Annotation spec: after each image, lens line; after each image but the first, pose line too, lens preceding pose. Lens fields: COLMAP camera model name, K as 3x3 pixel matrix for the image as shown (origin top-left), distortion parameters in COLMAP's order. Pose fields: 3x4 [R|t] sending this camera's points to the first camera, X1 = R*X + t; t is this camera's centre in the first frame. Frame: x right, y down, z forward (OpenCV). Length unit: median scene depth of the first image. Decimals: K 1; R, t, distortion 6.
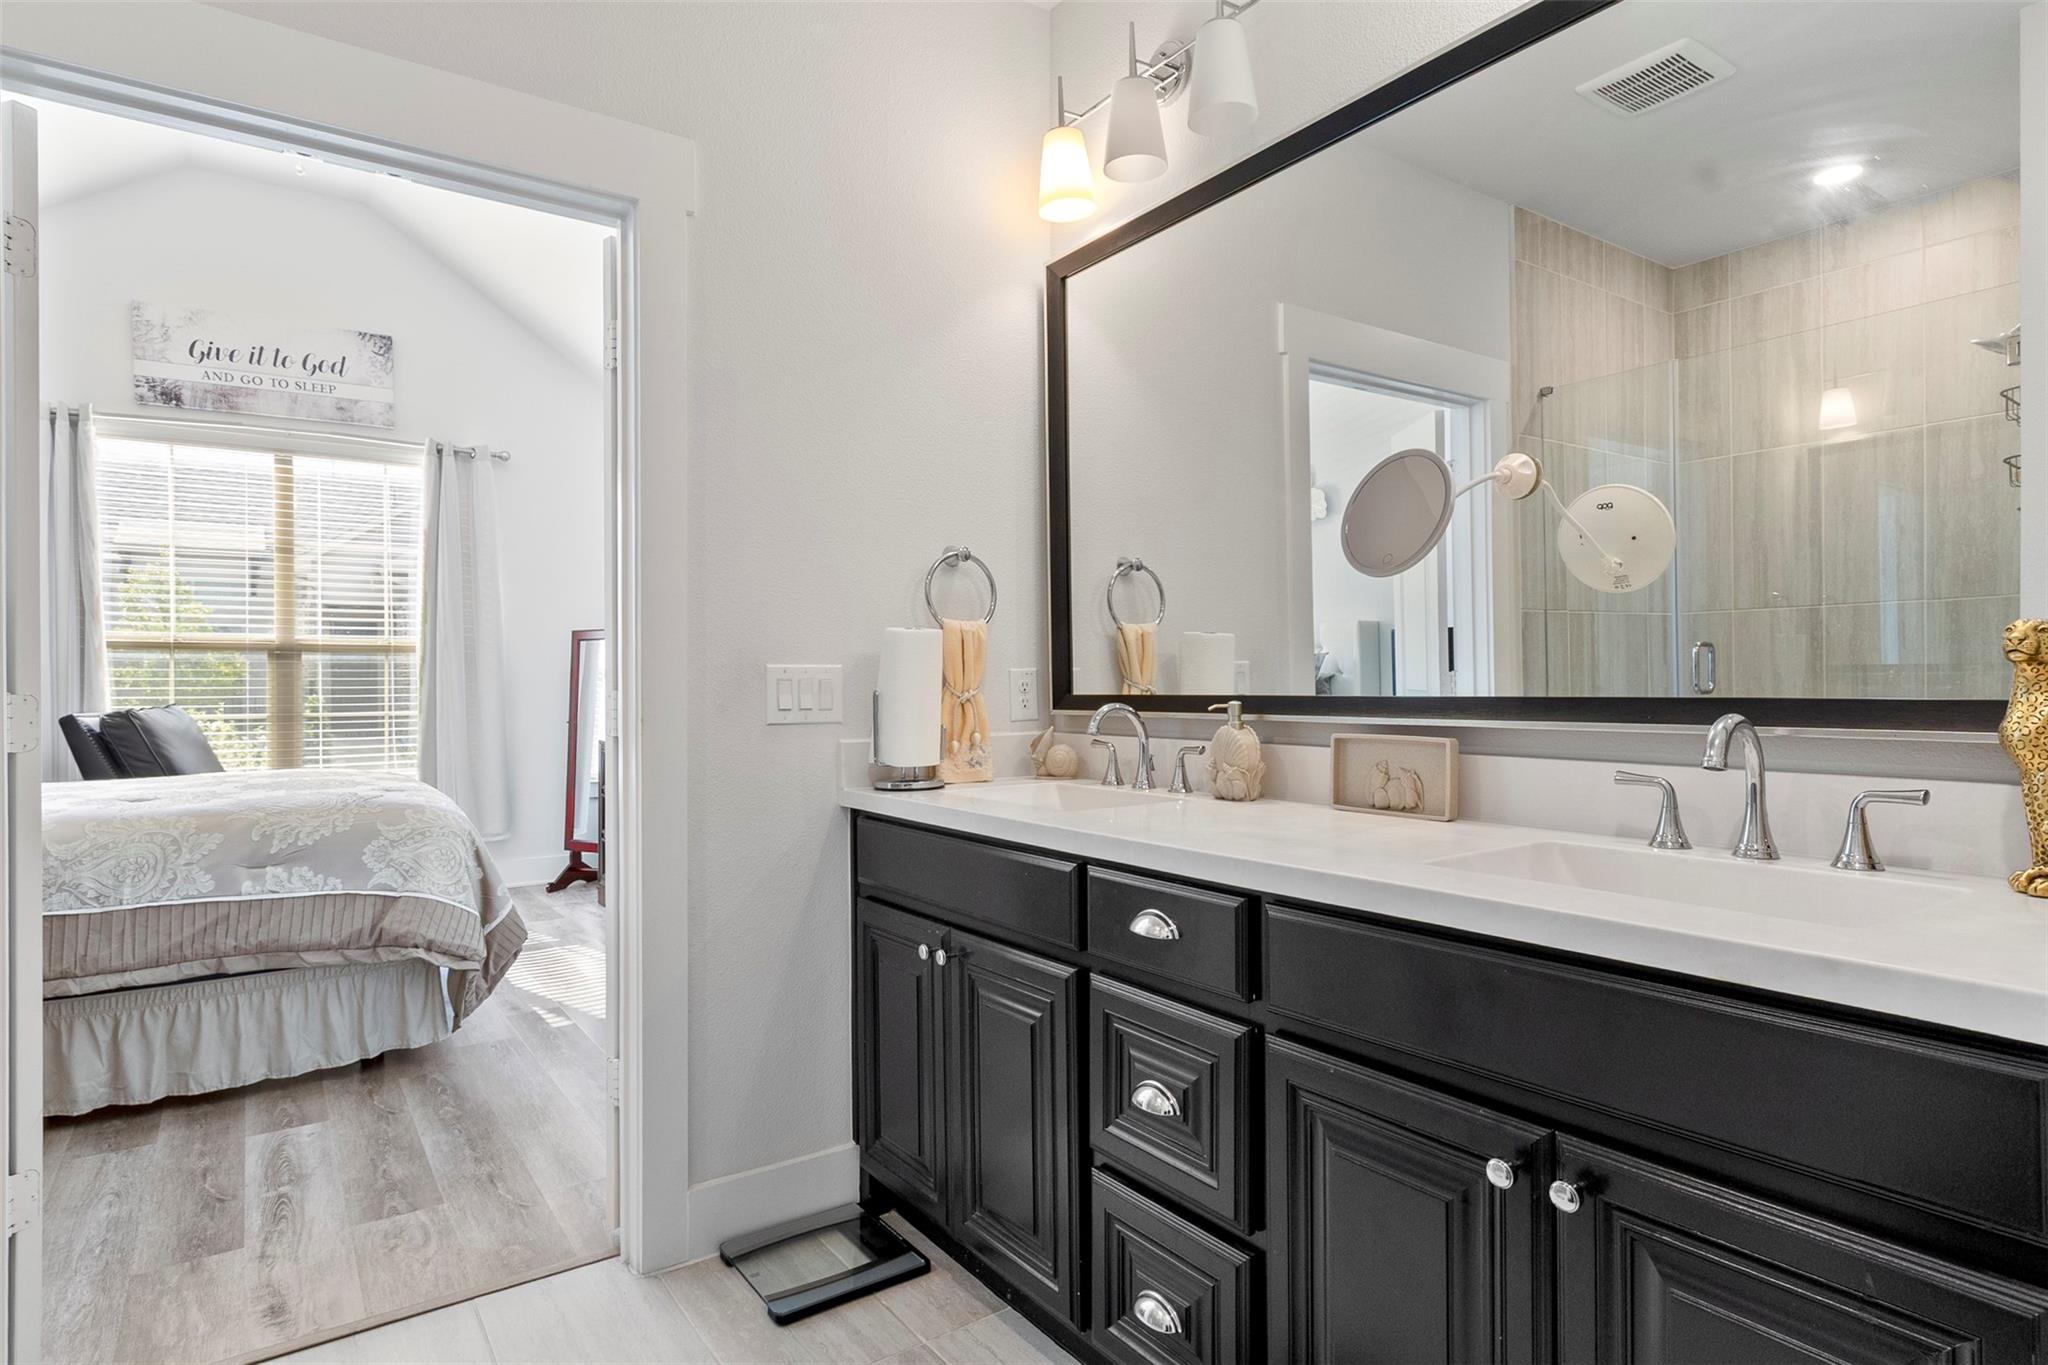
lens RADIAL K [[1104.9, 0, 1025.8], [0, 1104.9, 687.9], [0, 0, 1]] dist [0.005896, -0.003092]
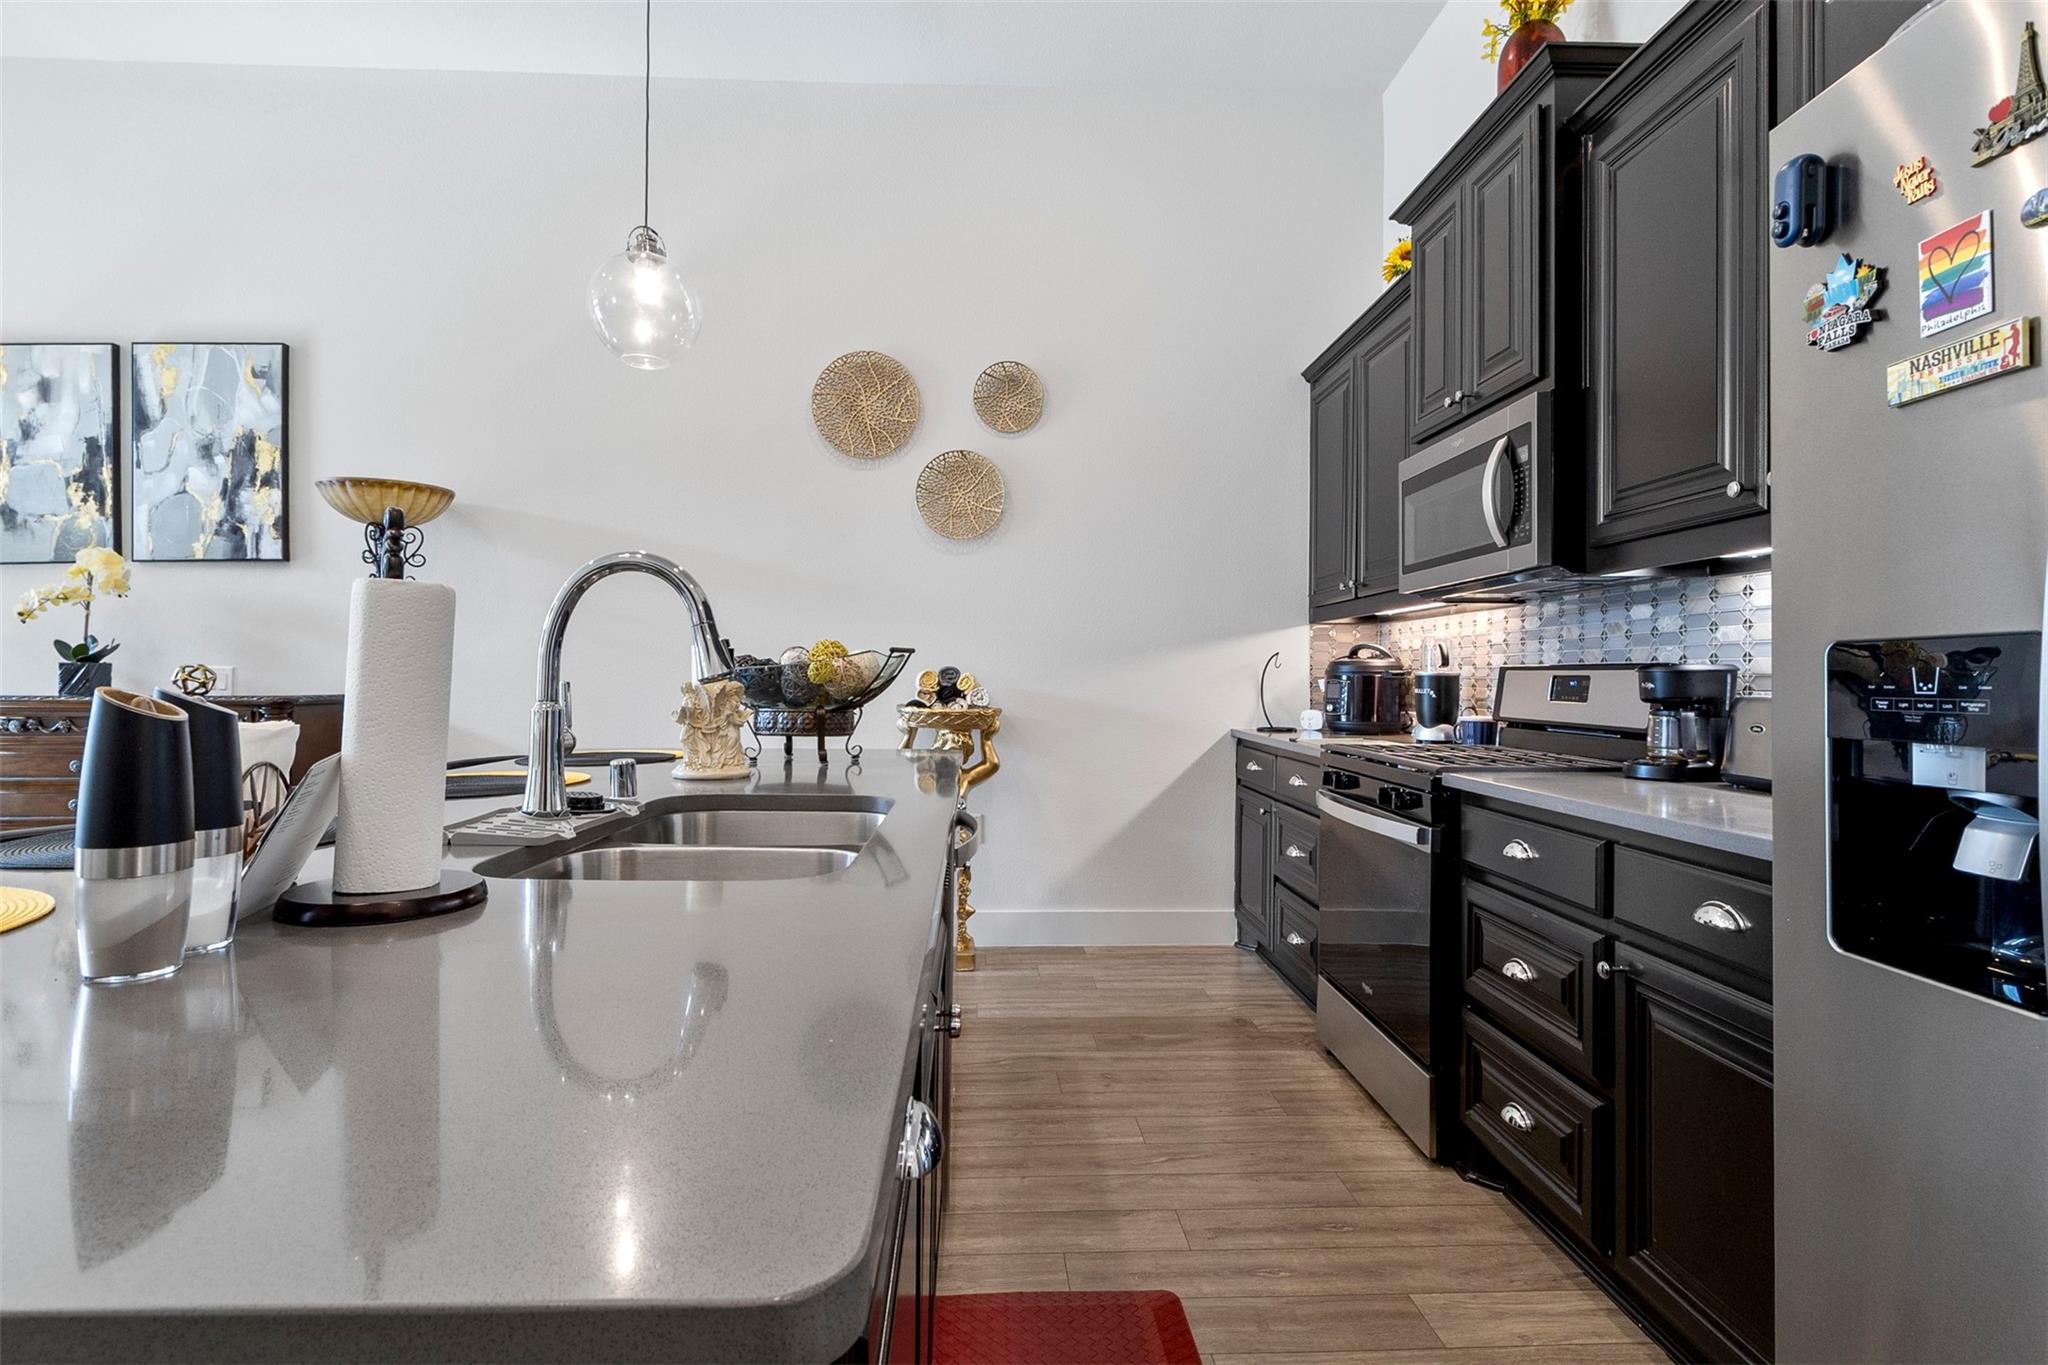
lens RADIAL K [[1004.4, 0, 1024.0], [0, 1004.4, 682.5], [0, 0, 1]] dist [-0.000390, 0.000247]
pose [[0.837257, -0.002573, -0.546803, 0.465247], [0.003542, 0.999993, 0.000718, -0.016055], [0.546797, -0.002538, 0.837261, -0.711456]]
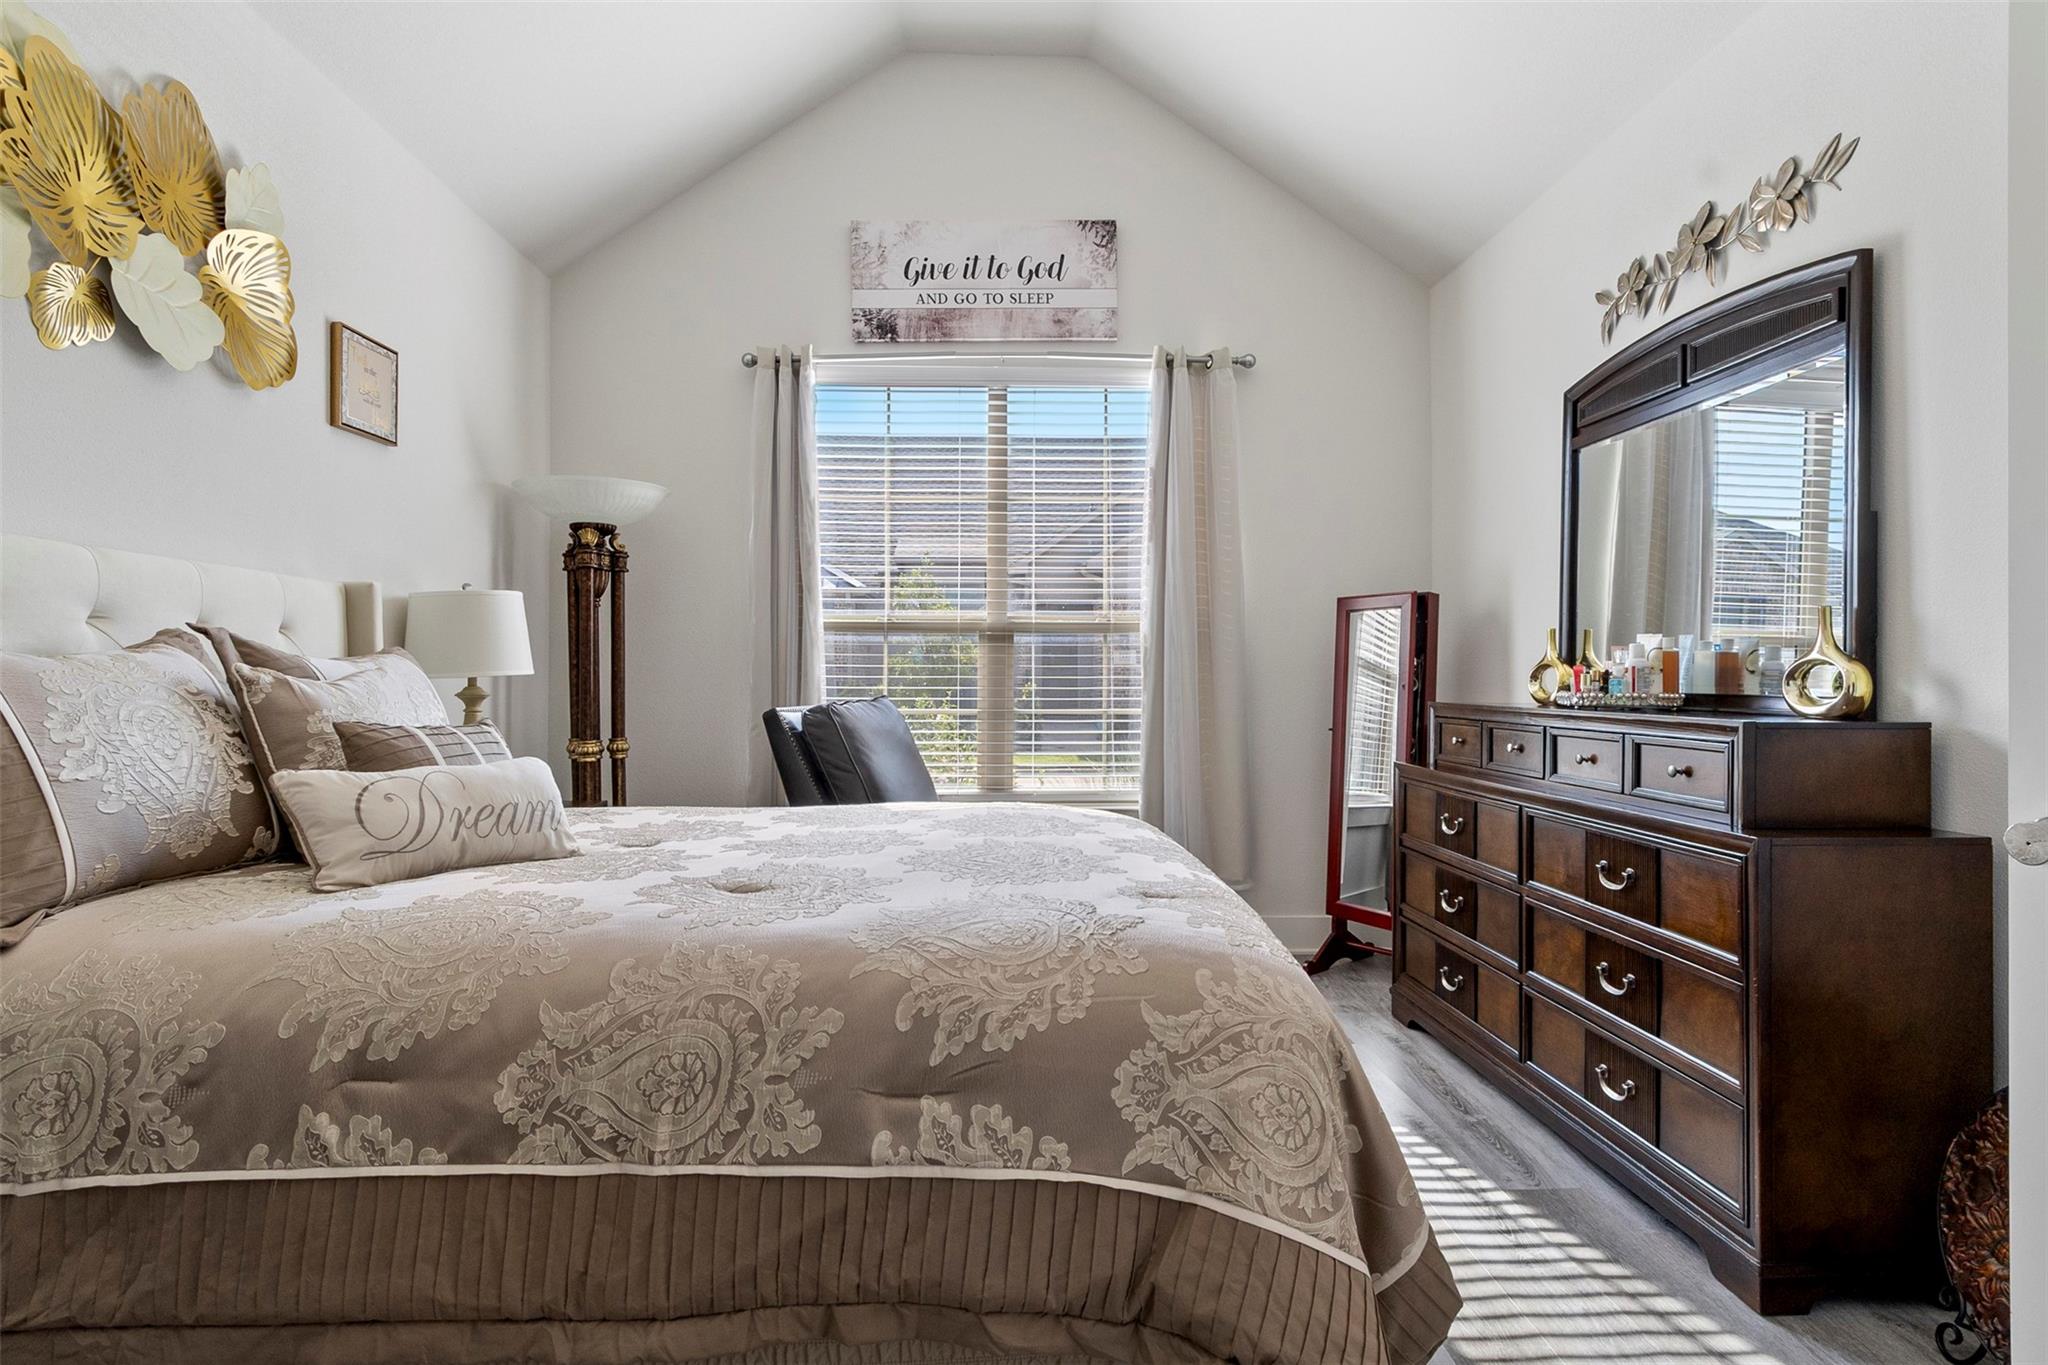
lens RADIAL K [[1065.2, 0, 1017.2], [0, 1065.2, 669.3], [0, 0, 1]] dist [0.000621, -0.000792]
pose [[0.834657, 0.004596, -0.550751, -0.241423], [-0.009432, 0.999938, -0.005951, -0.001562], [0.550689, 0.010161, 0.834648, 0.380365]]
